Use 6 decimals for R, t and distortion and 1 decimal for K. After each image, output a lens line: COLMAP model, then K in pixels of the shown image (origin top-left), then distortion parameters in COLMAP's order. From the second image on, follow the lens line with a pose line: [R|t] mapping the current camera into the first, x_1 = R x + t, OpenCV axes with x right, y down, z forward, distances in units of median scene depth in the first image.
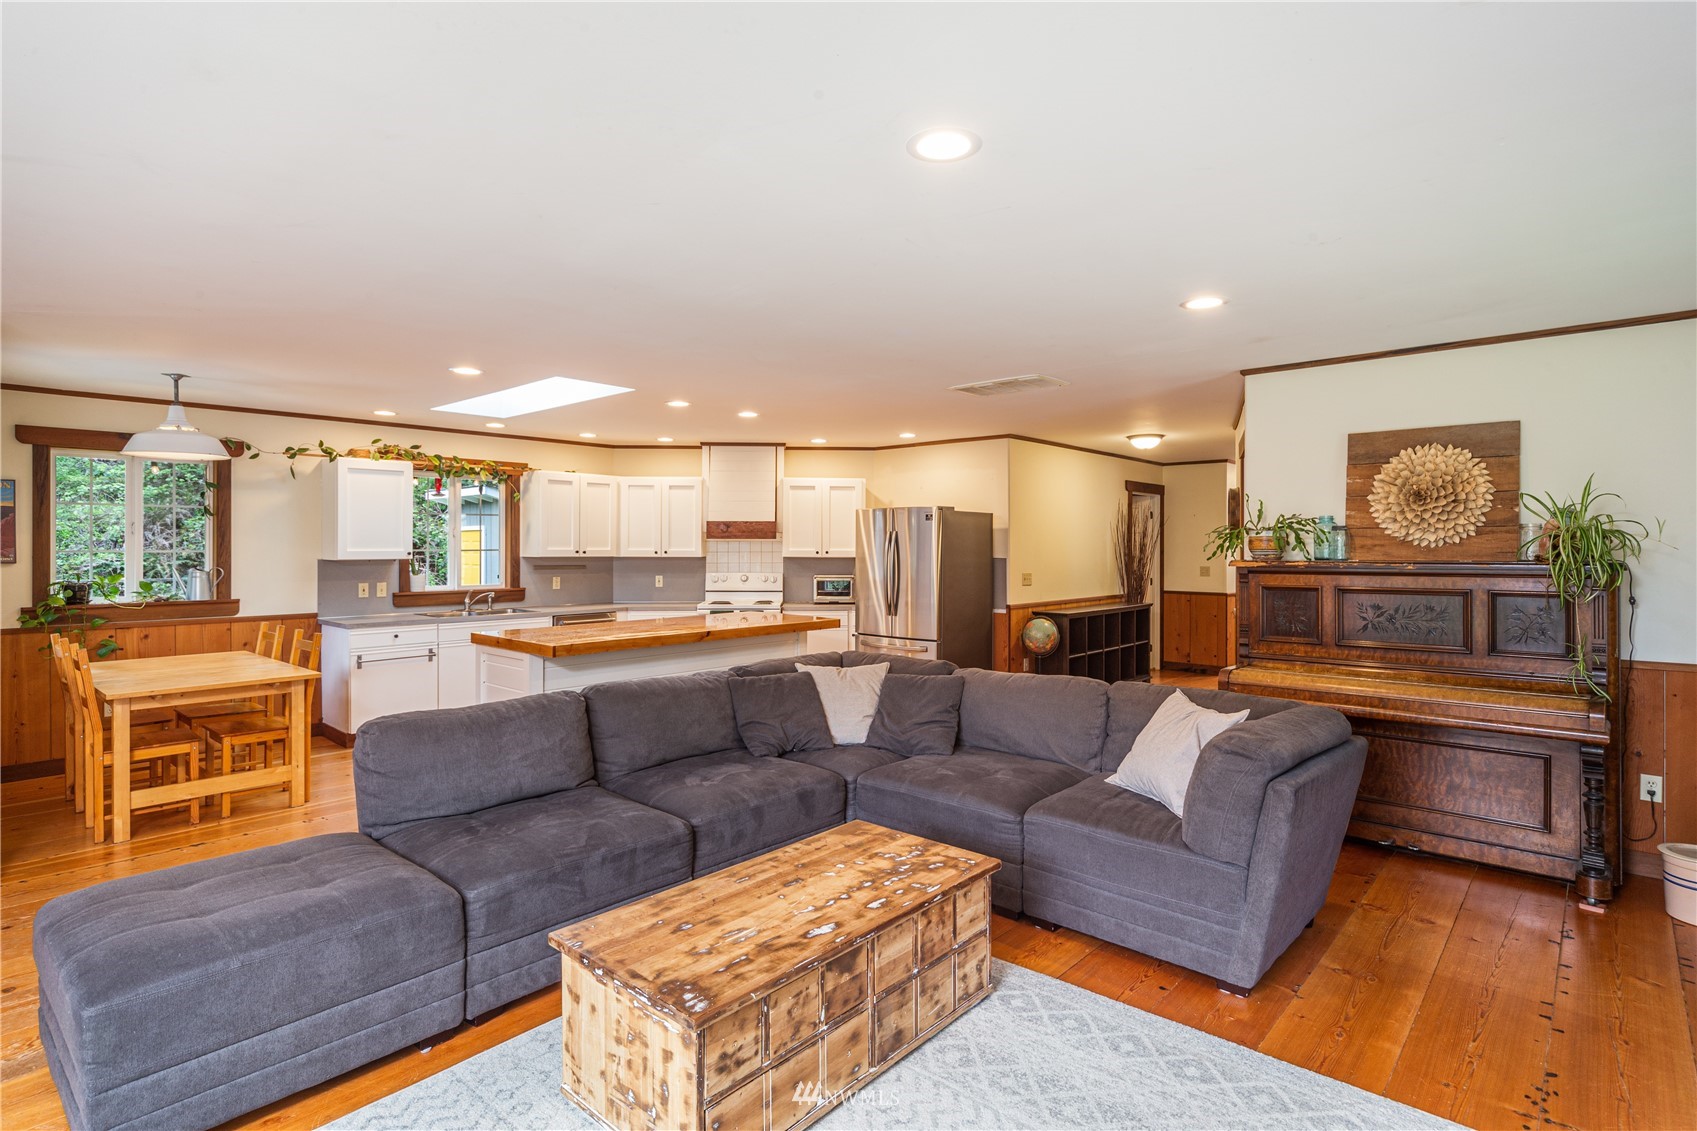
lens RADIAL K [[849.6, 0, 864.4], [0, 849.6, 551.0], [0, 0, 1]] dist [-0.002493, 0.001921]
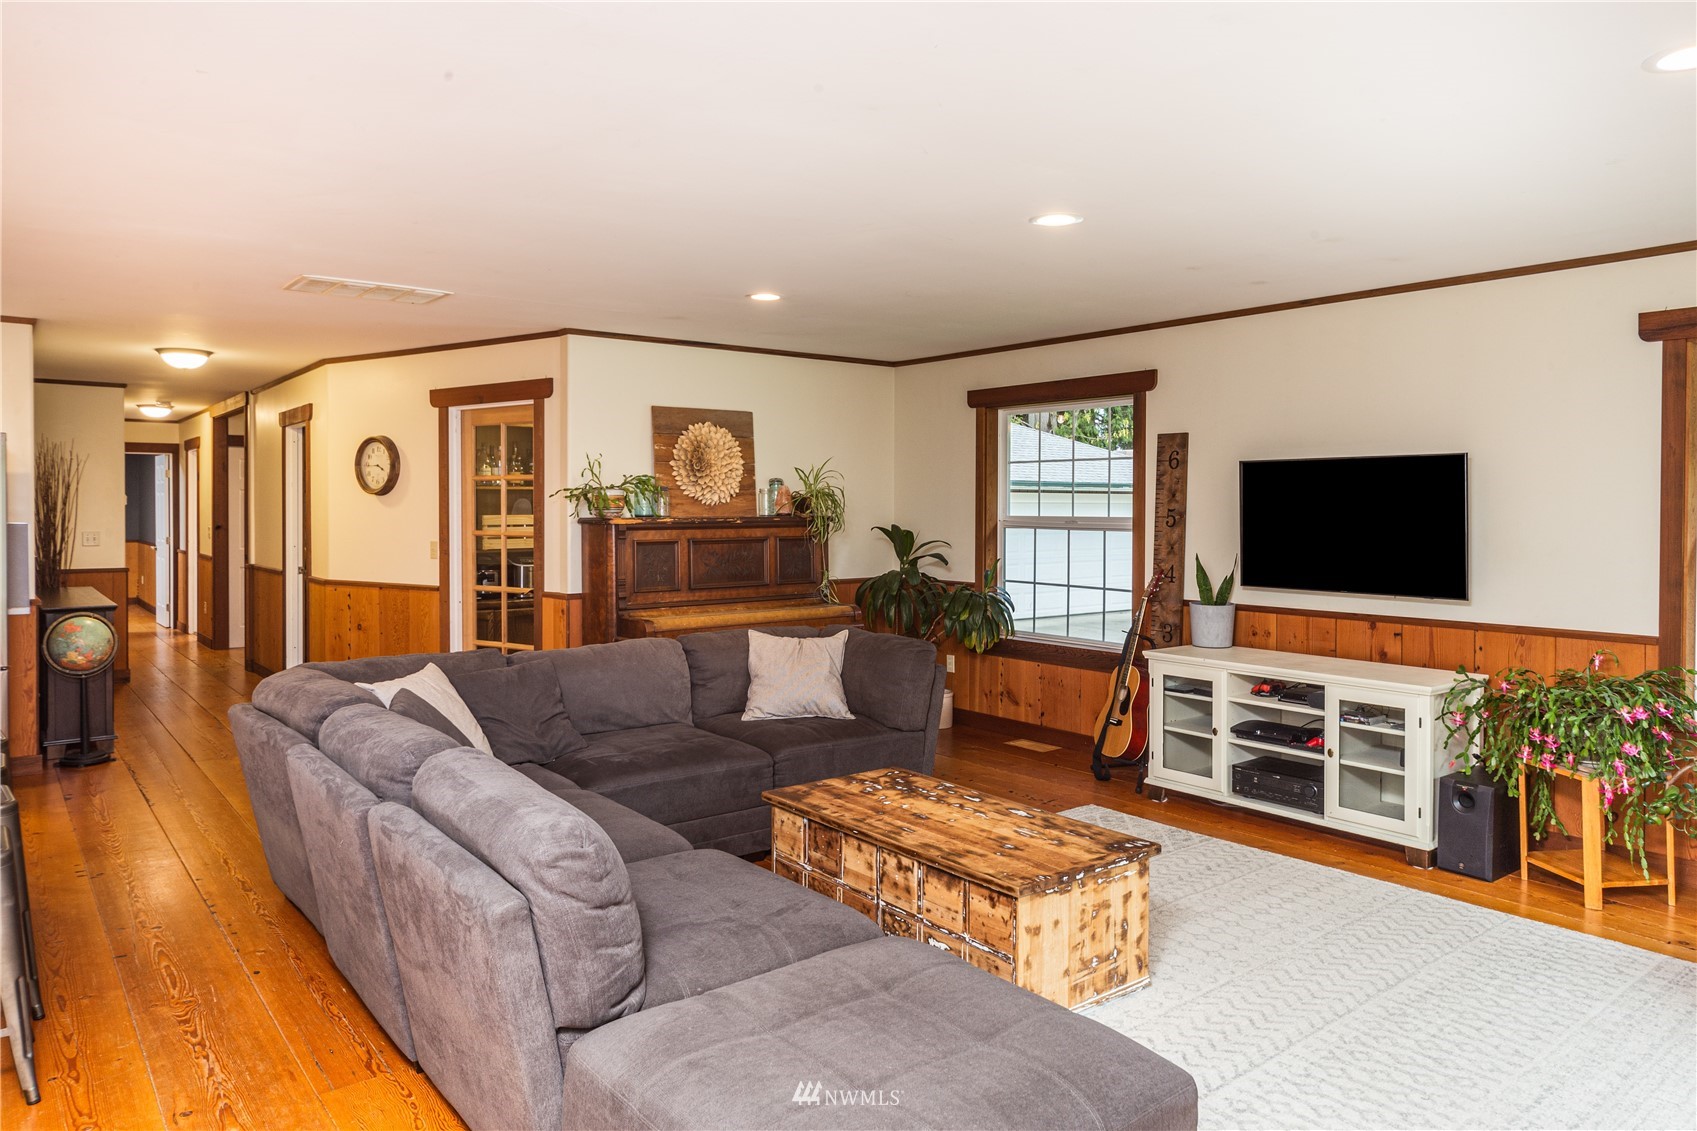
lens RADIAL K [[1102.4, 0, 854.8], [0, 1102.4, 526.5], [0, 0, 1]] dist [-0.006609, -0.000622]
pose [[0.176154, -0.017285, 0.984211, -0.703769], [0.002985, 0.999851, 0.017025, -0.000517], [-0.984358, -0.000061, 0.176180, 0.401699]]
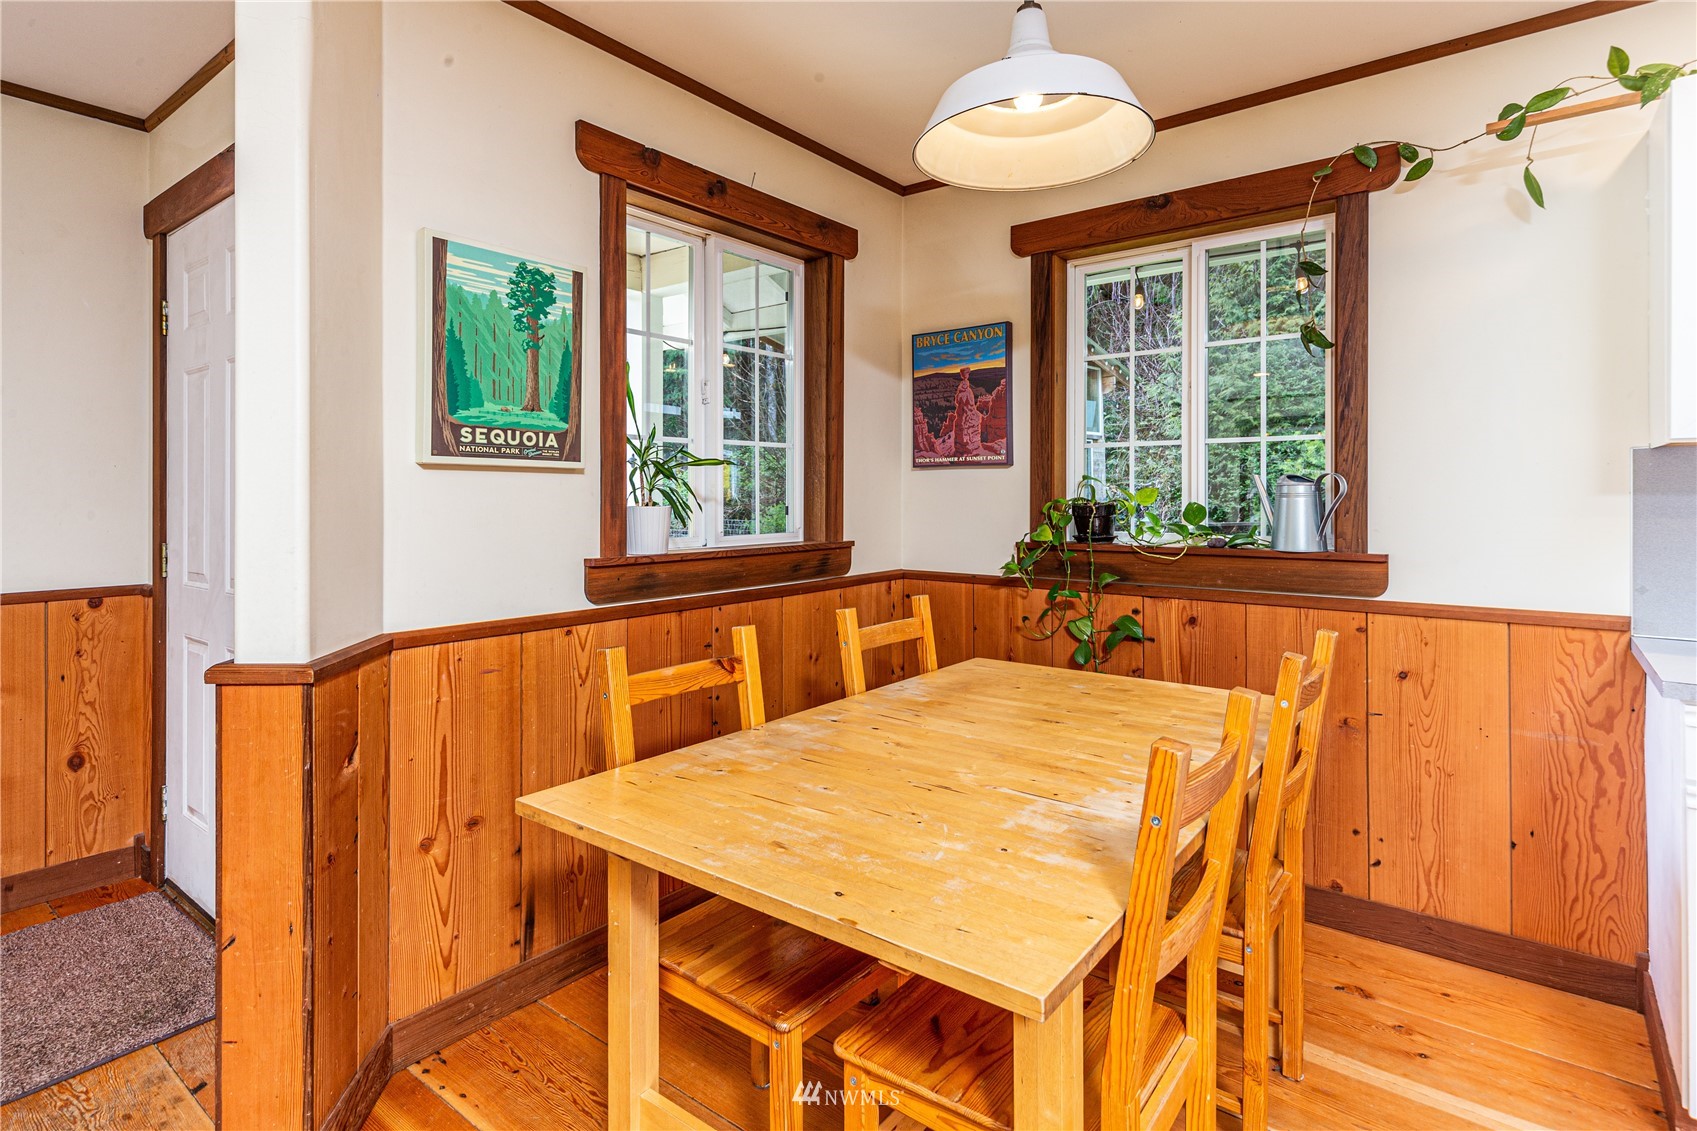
lens RADIAL K [[836.8, 0, 861.8], [0, 836.8, 489.7], [0, 0, 1]] dist [0.002829, 0.000032]
pose [[0.064988, -0.008249, -0.997852, -0.426519], [-0.007903, 0.999930, -0.008781, 0.037051], [0.997855, 0.008457, 0.064918, 0.843703]]
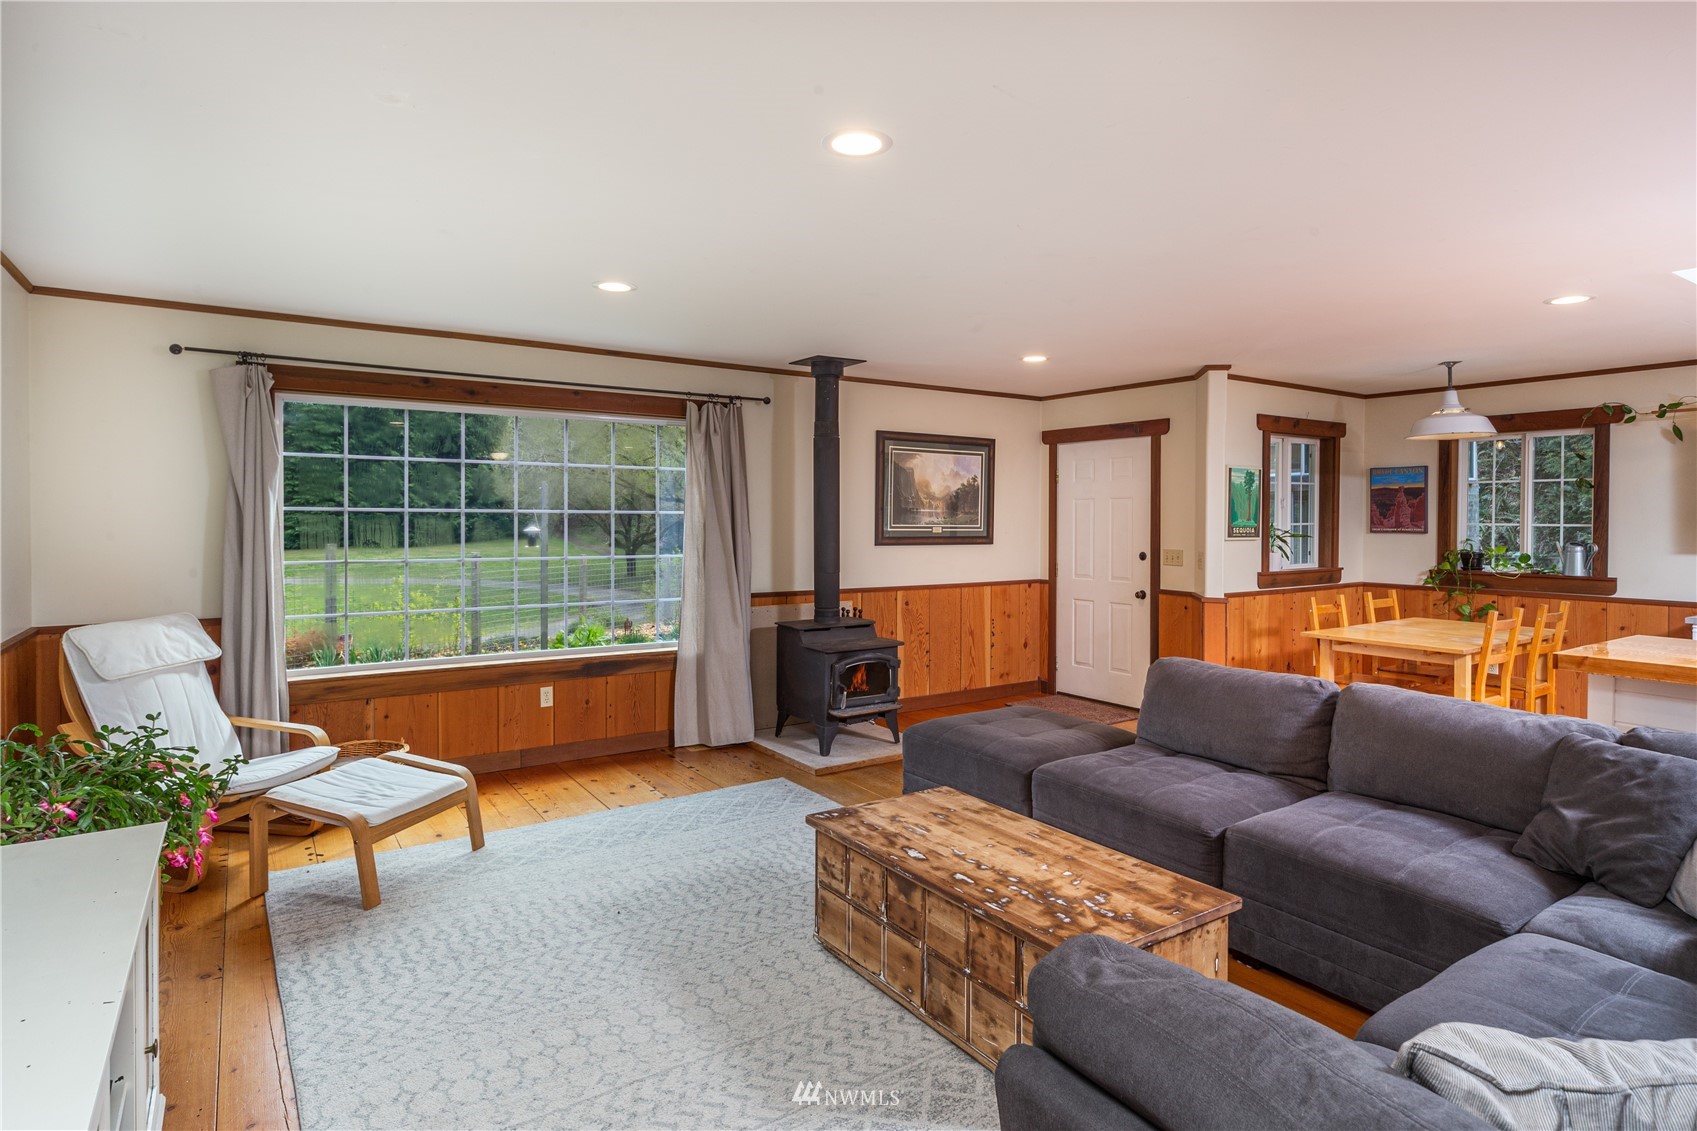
lens RADIAL K [[909.8, 0, 839.2], [0, 909.8, 526.7], [0, 0, 1]] dist [-0.008466, 0.000662]
pose [[-0.263330, 0.010278, -0.964651, 0.484844], [-0.009872, 0.999862, 0.013348, -0.003652], [0.964655, 0.013038, -0.263192, 0.512644]]
